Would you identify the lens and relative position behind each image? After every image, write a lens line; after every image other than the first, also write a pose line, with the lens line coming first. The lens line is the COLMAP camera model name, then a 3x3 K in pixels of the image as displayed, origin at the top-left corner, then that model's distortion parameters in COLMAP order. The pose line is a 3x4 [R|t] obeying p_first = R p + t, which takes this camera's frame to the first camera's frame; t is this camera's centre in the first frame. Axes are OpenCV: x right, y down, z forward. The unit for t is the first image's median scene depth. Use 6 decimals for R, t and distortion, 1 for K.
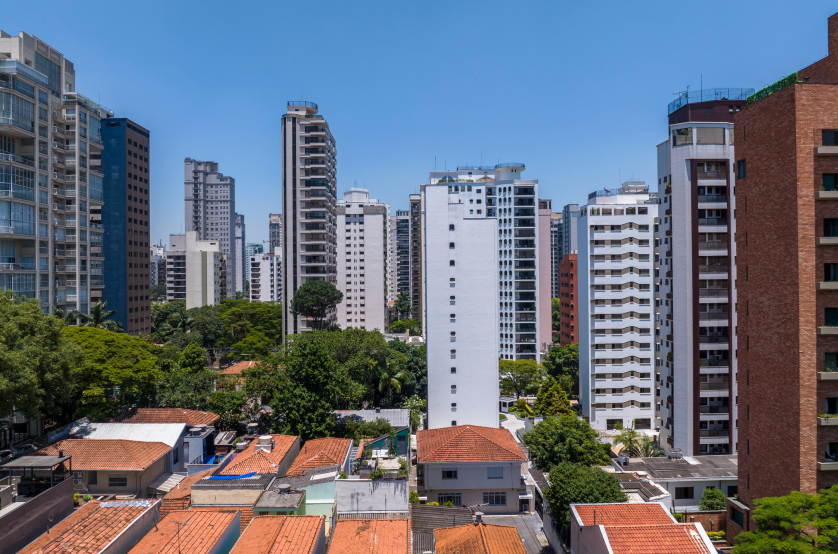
lens RADIAL K [[596.2, 0, 421.3], [0, 596.2, 274.2], [0, 0, 1]] dist [-0.036606, 0.011831]
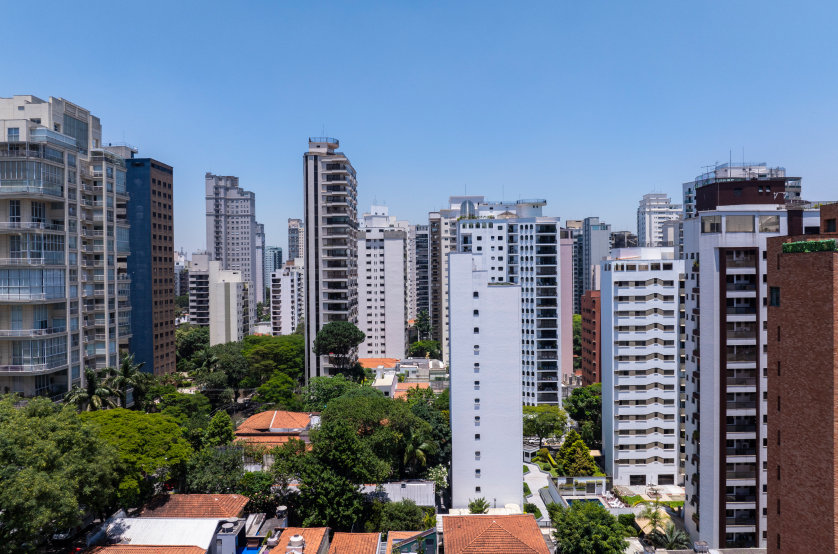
lens RADIAL K [[596.2, 0, 421.3], [0, 596.2, 274.2], [0, 0, 1]] dist [-0.036606, 0.011831]
pose [[0.999580, -0.000999, -0.028960, -0.009599], [0.001379, 0.999913, 0.013135, -0.105786], [0.028945, -0.013169, 0.999494, -0.002798]]
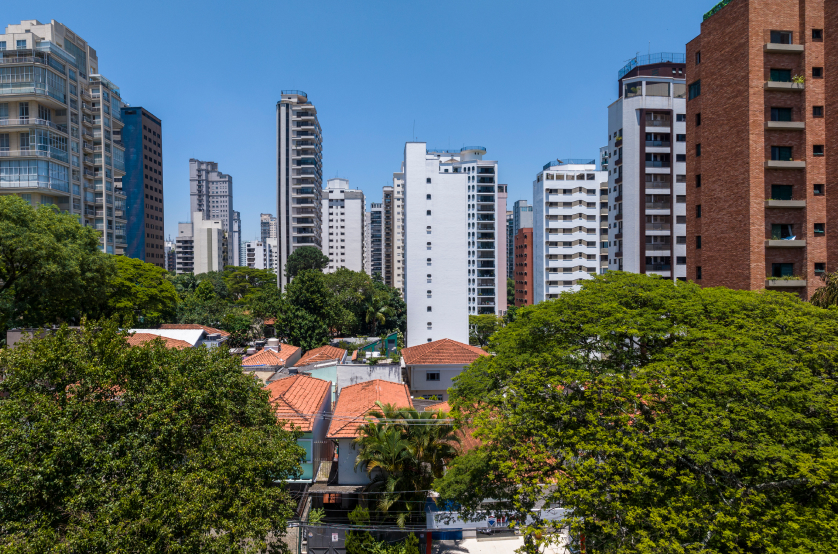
lens RADIAL K [[504.0, 0, 389.2], [0, 504.0, 308.9], [0, 0, 1]] dist [-0.067893, 0.014390]
pose [[0.999996, 0.002355, 0.001566, -0.021327], [-0.002460, 0.997493, 0.070726, 0.082078], [-0.001395, -0.070729, 0.997495, 0.014222]]
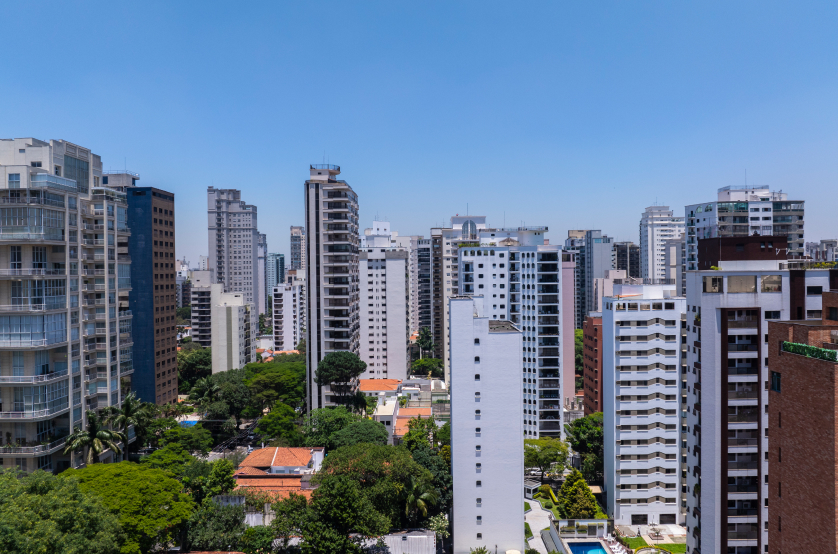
lens RADIAL K [[596.2, 0, 421.3], [0, 596.2, 274.2], [0, 0, 1]] dist [-0.036606, 0.011831]
pose [[0.999449, -0.002667, -0.033089, -0.007220], [0.003125, 0.999900, 0.013815, -0.172083], [0.033049, -0.013911, 0.999357, -0.000324]]
